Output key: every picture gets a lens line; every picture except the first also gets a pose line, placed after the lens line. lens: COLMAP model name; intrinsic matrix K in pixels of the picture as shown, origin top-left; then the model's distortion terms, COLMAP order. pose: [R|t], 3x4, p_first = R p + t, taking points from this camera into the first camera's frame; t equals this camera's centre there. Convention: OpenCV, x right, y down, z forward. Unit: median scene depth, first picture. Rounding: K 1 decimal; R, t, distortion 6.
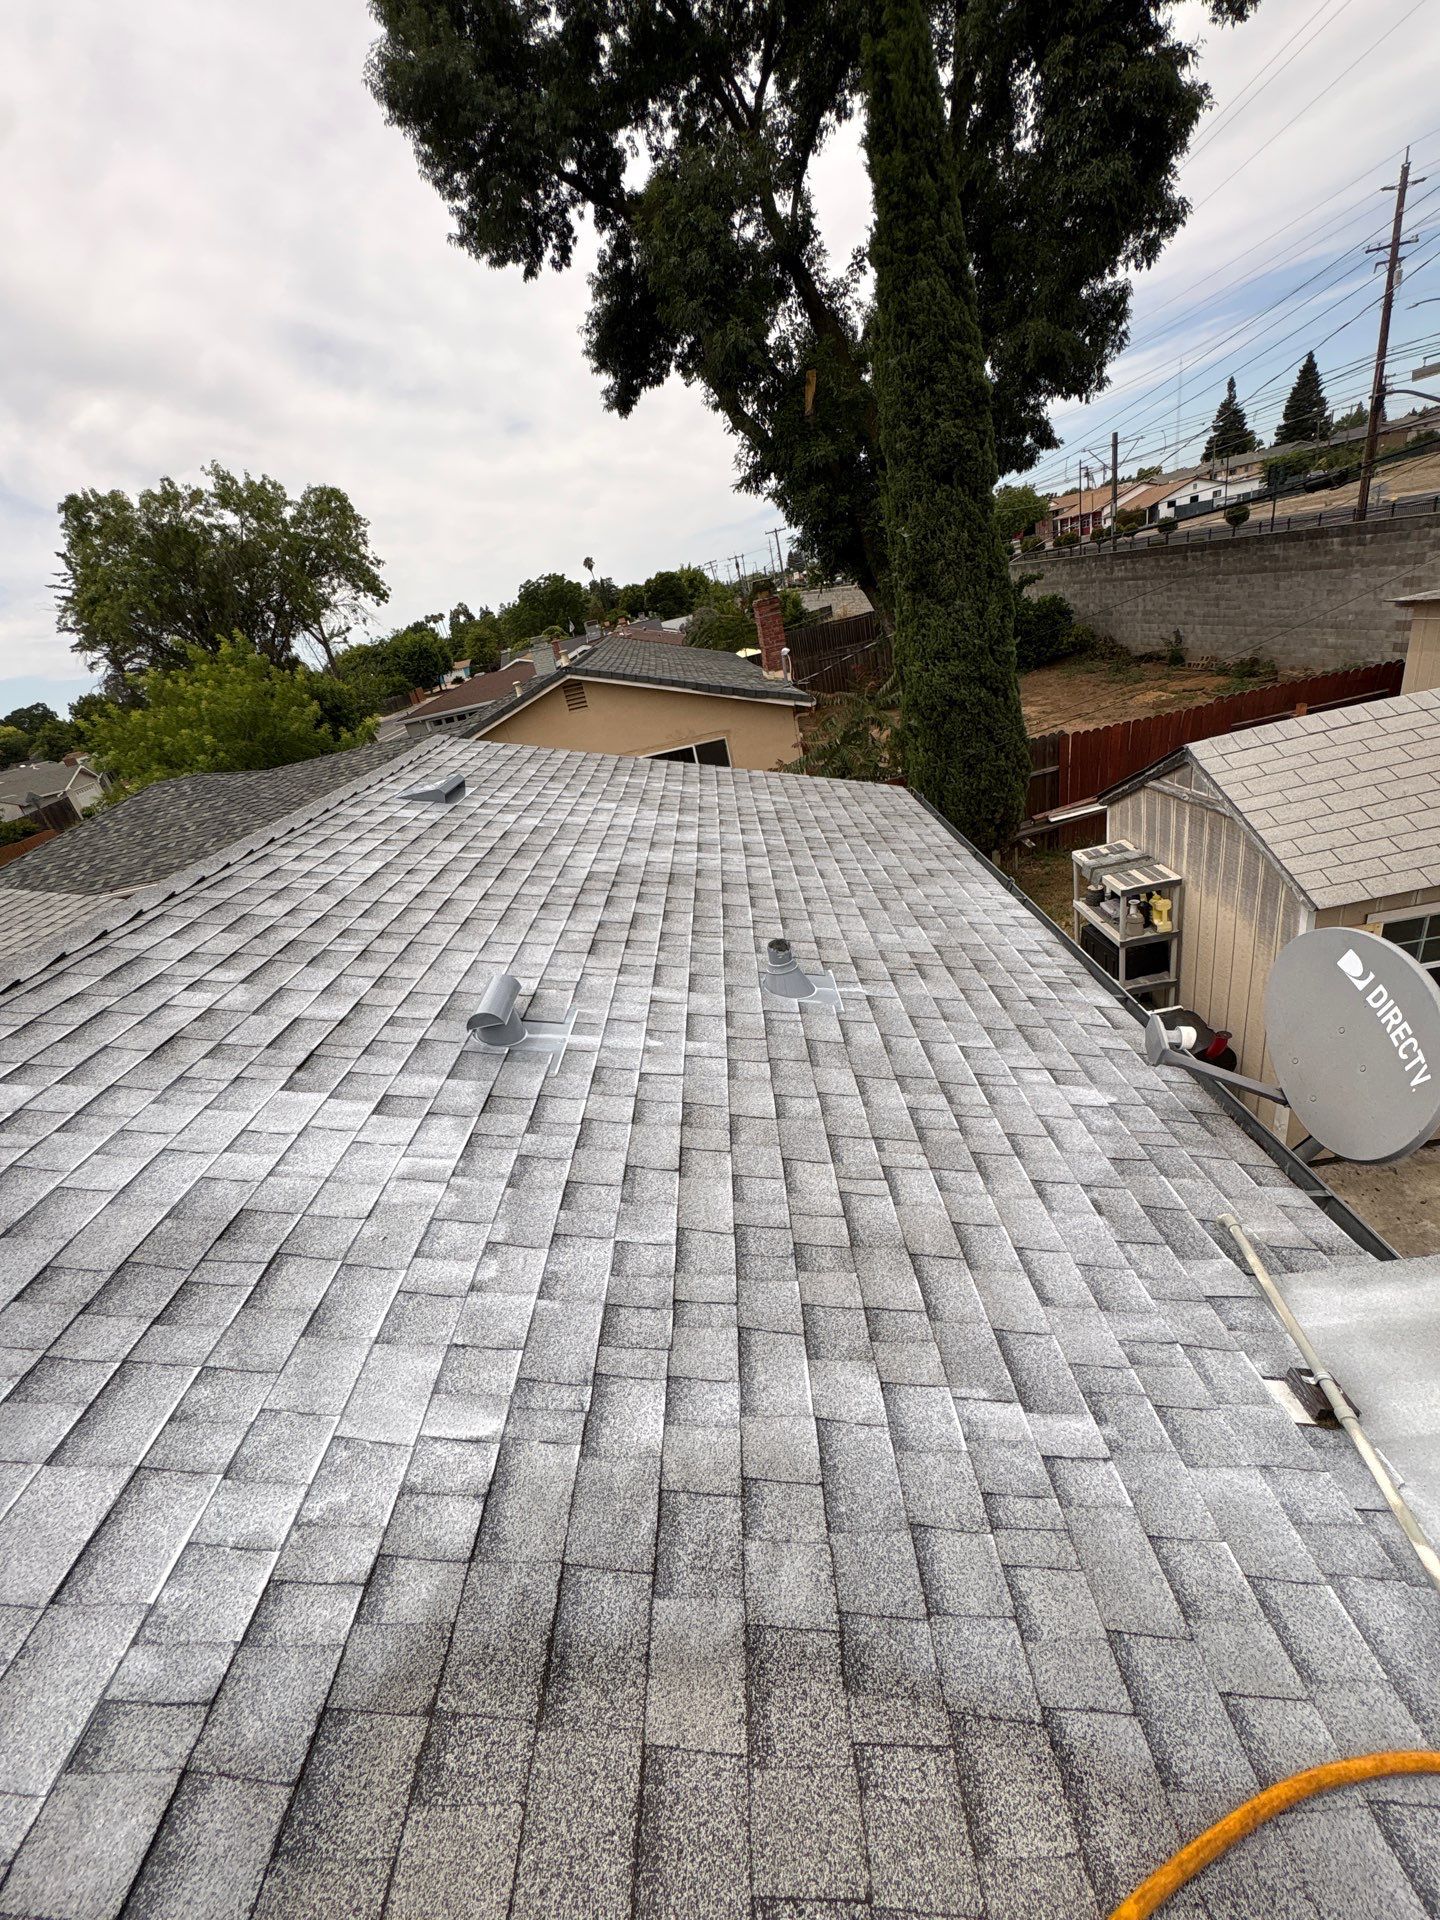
lens RADIAL K [[751.3, 0, 743.1], [0, 751.3, 978.4], [0, 0, 1]] dist [-0.002242, -0.000149]
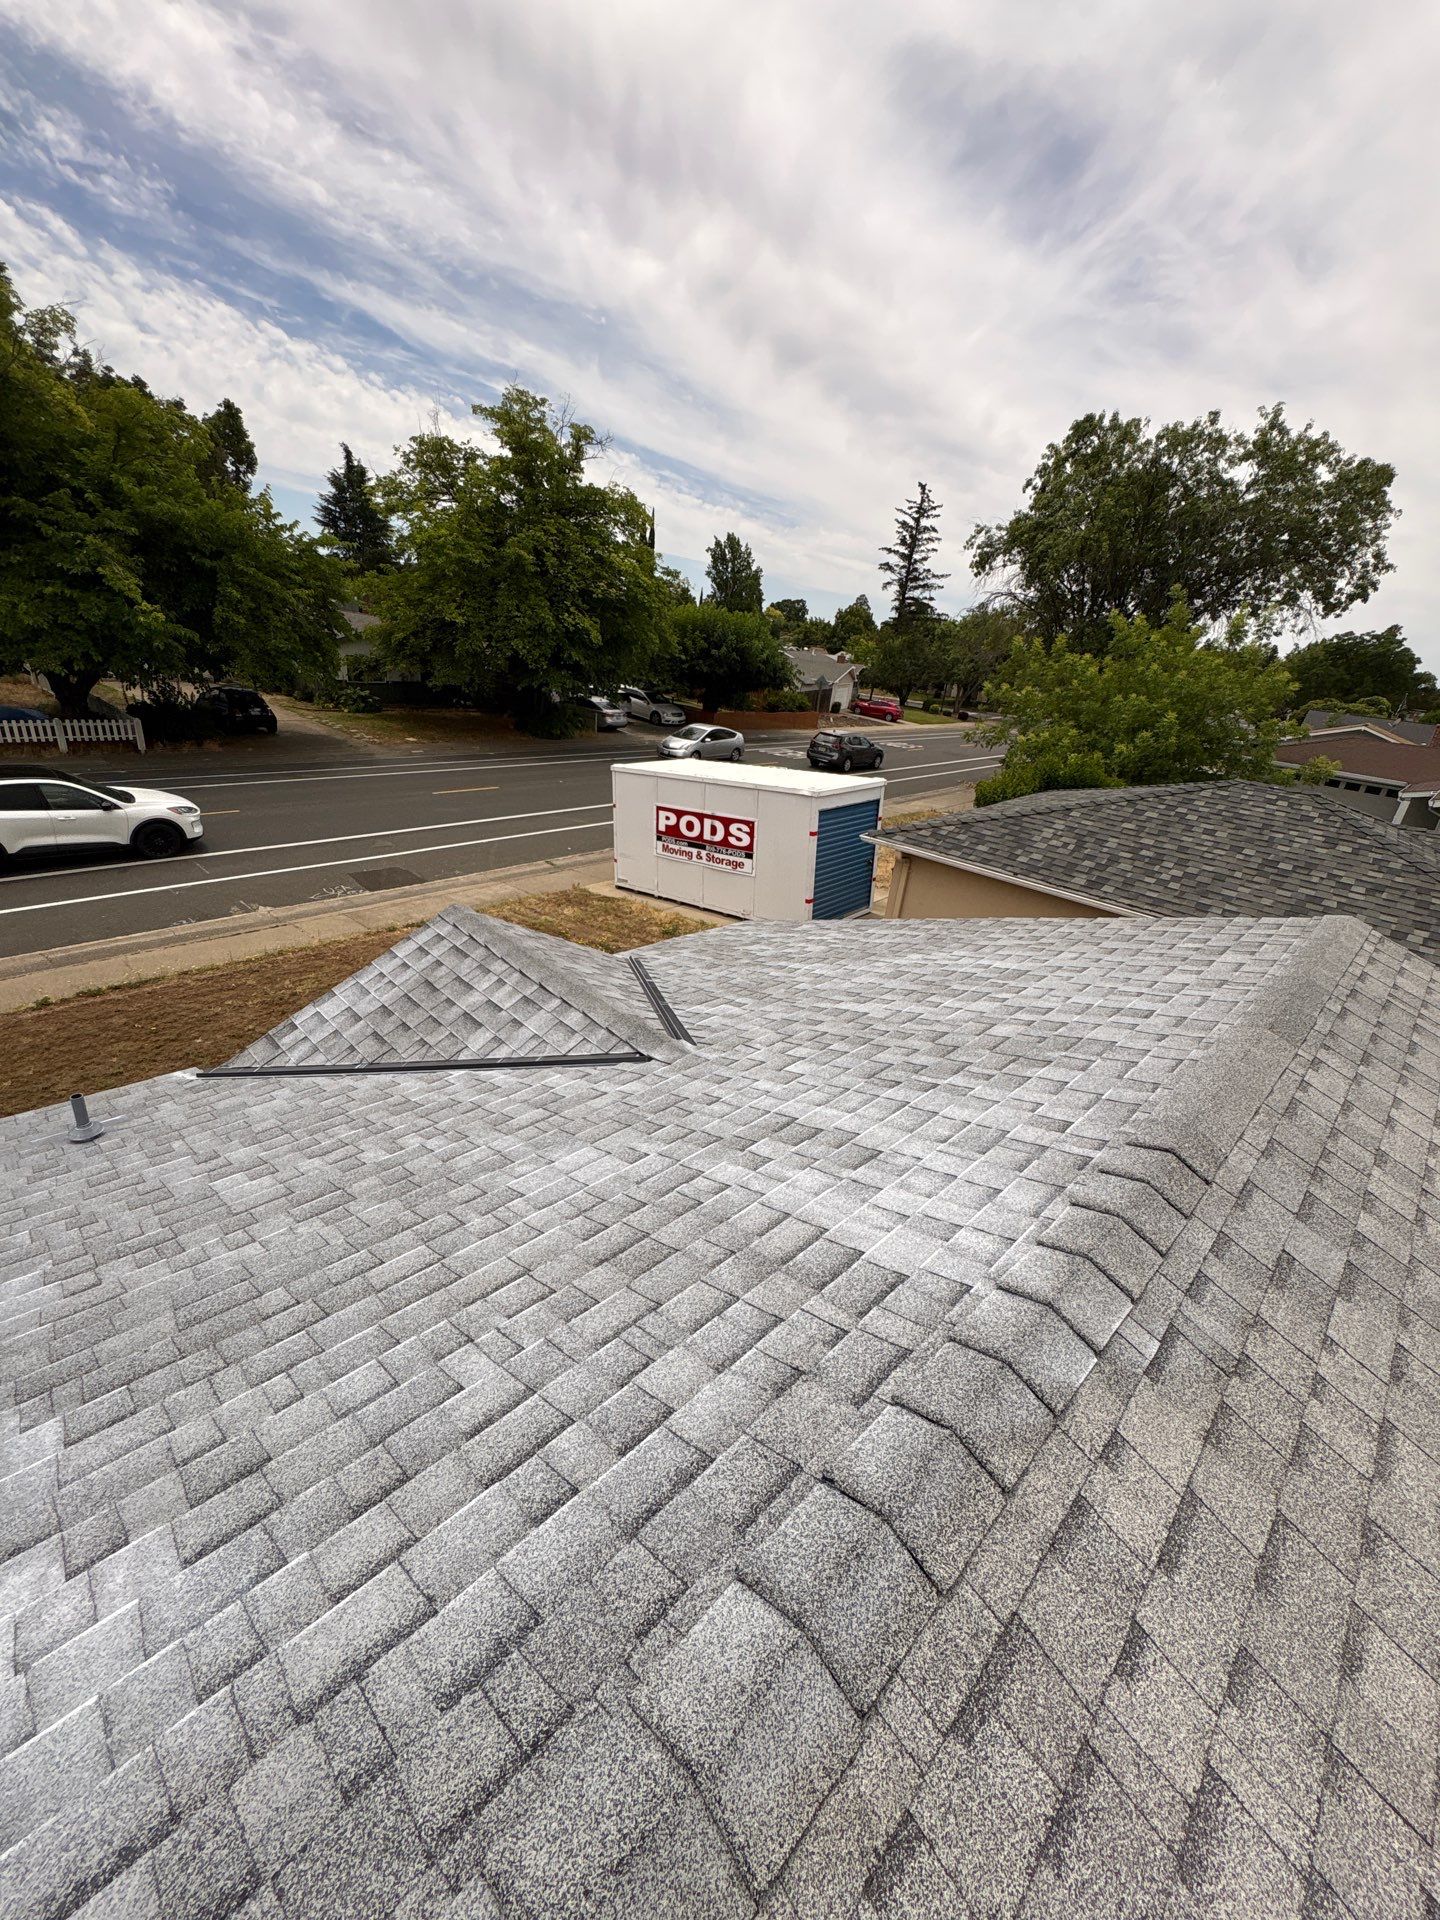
lens RADIAL K [[760.1, 0, 713.8], [0, 760.1, 963.4], [0, 0, 1]] dist [0.010769, 0.000150]
pose [[0.646396, 0.536145, -0.542882, -0.213174], [-0.547781, 0.821382, 0.158958, 0.011205], [0.531138, 0.194631, 0.824628, 0.066995]]
